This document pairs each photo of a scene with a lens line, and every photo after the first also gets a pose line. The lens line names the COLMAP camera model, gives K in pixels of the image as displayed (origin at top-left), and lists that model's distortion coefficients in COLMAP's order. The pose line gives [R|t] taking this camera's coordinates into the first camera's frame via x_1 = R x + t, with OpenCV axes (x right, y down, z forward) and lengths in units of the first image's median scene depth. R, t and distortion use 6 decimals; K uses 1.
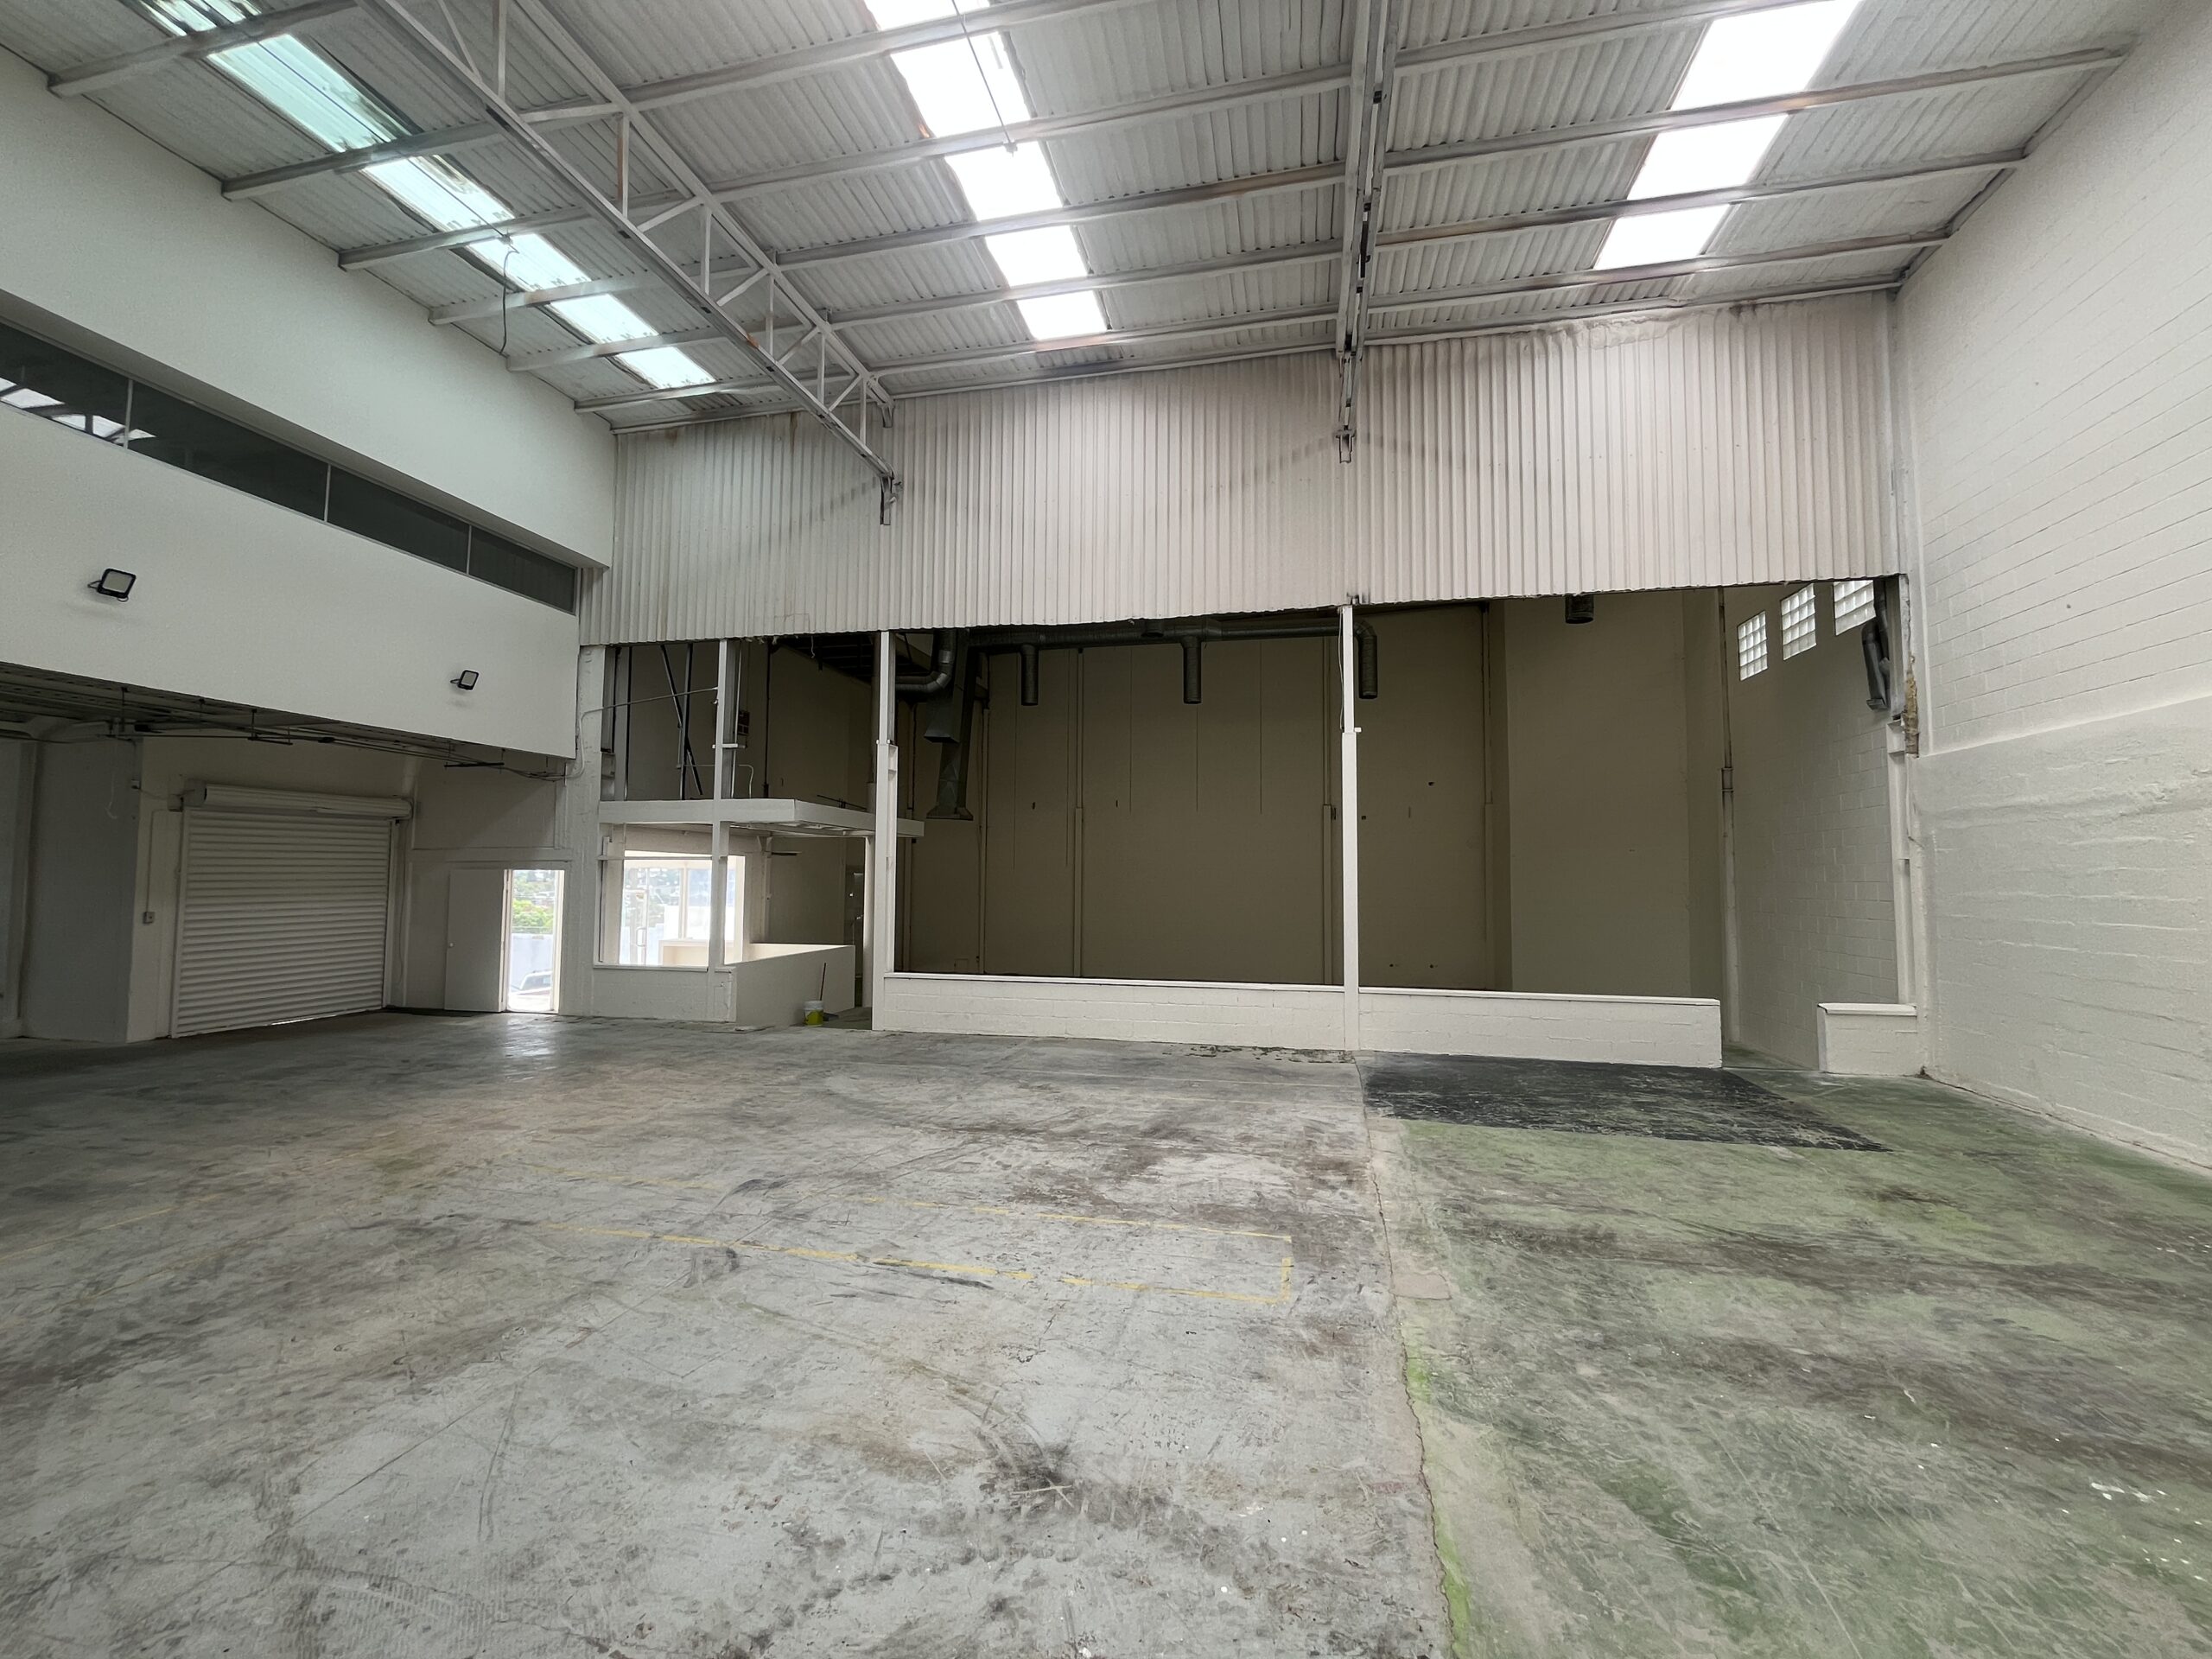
lens RADIAL K [[893.6, 0, 1112.4], [0, 893.6, 829.3], [0, 0, 1]] dist [-0.001191, -0.000771]
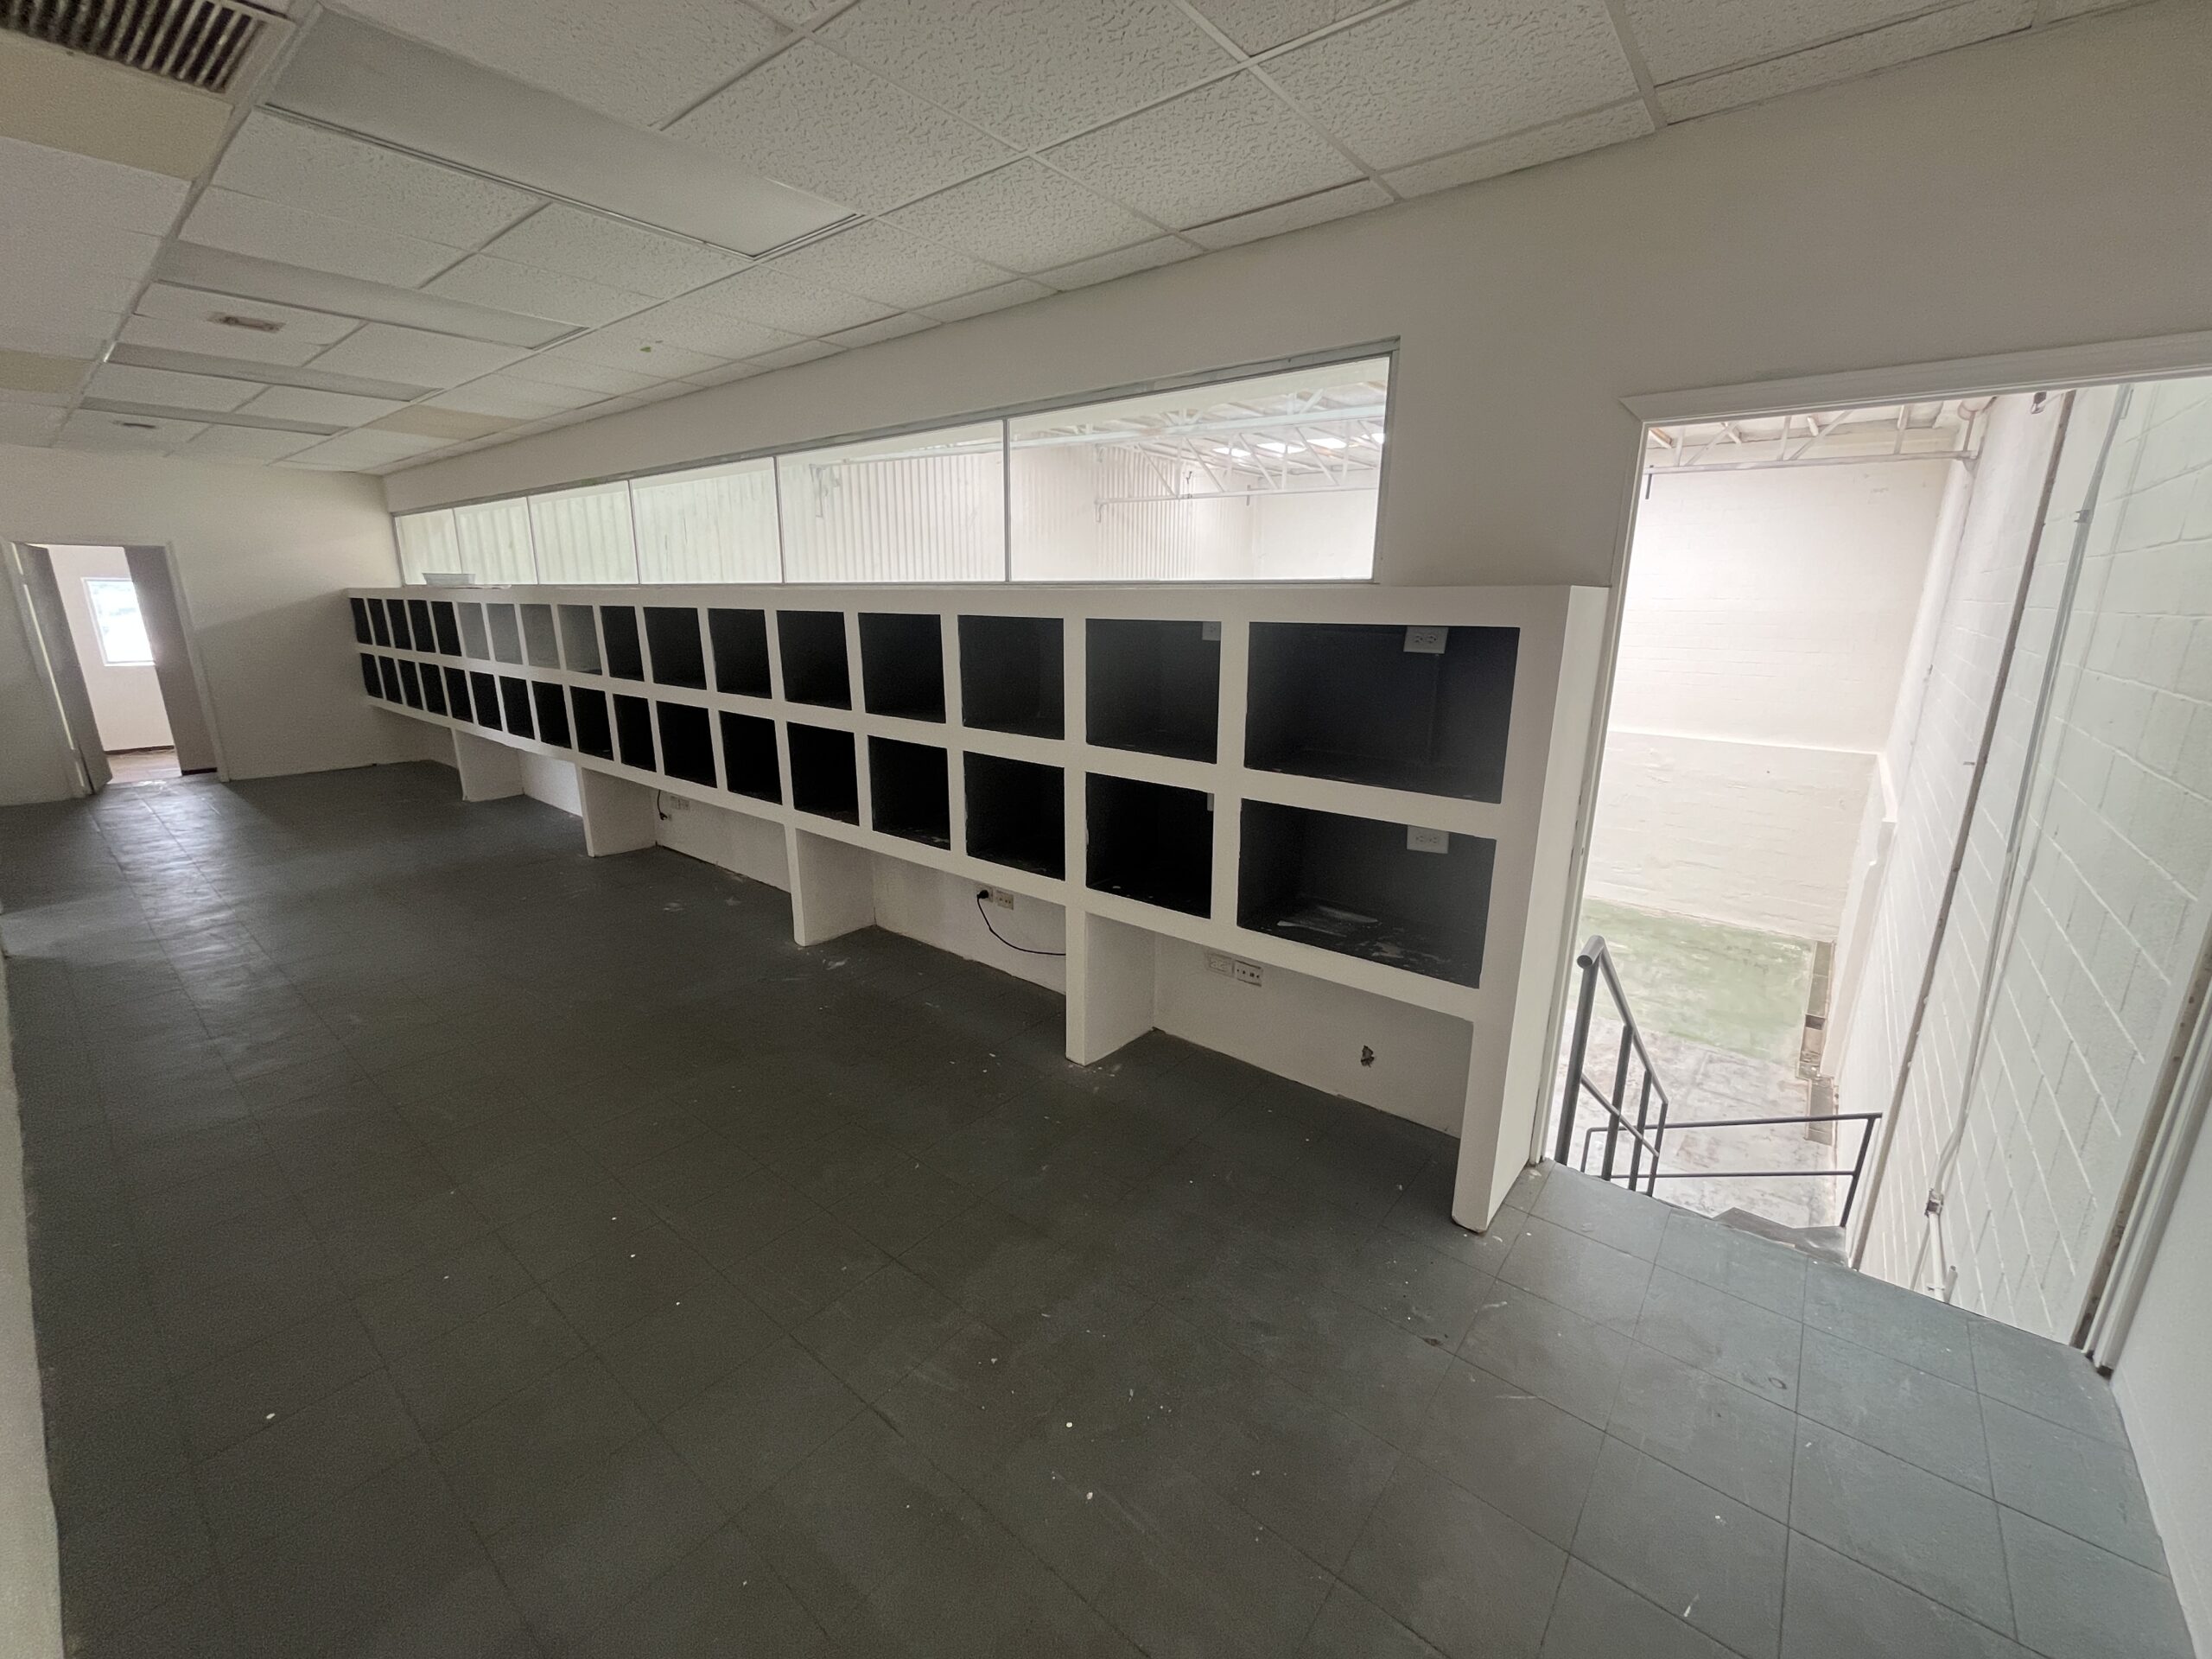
lens RADIAL K [[893.6, 0, 1112.4], [0, 893.6, 829.3], [0, 0, 1]] dist [-0.001191, -0.000771]
pose [[0.455313, -0.229365, 0.860280, -1.779343], [-0.055468, 0.957062, 0.284526, -0.514568], [-0.888602, -0.177266, 0.423040, 0.341463]]
